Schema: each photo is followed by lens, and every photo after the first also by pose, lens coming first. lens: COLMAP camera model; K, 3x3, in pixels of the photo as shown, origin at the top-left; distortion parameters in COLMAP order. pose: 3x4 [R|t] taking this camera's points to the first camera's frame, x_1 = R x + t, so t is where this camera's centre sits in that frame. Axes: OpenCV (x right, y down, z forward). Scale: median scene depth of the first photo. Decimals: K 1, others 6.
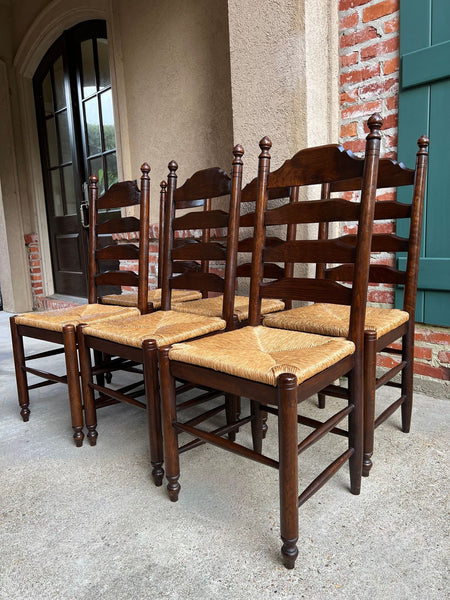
lens RADIAL K [[452.5, 0, 224.3], [0, 452.5, 302.5], [0, 0, 1]] dist [0.045851, -0.053369]
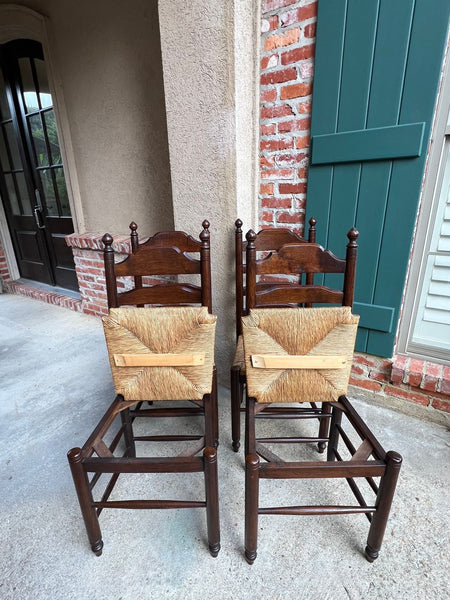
lens RADIAL K [[309.6, 0, 222.8], [0, 309.6, 300.2], [0, 0, 1]] dist [-0.002315, -0.000407]
pose [[0.977335, -0.050844, 0.205504, -0.034549], [0.015188, 0.985070, 0.171485, -0.243533], [-0.211155, -0.164477, 0.963515, 0.176973]]
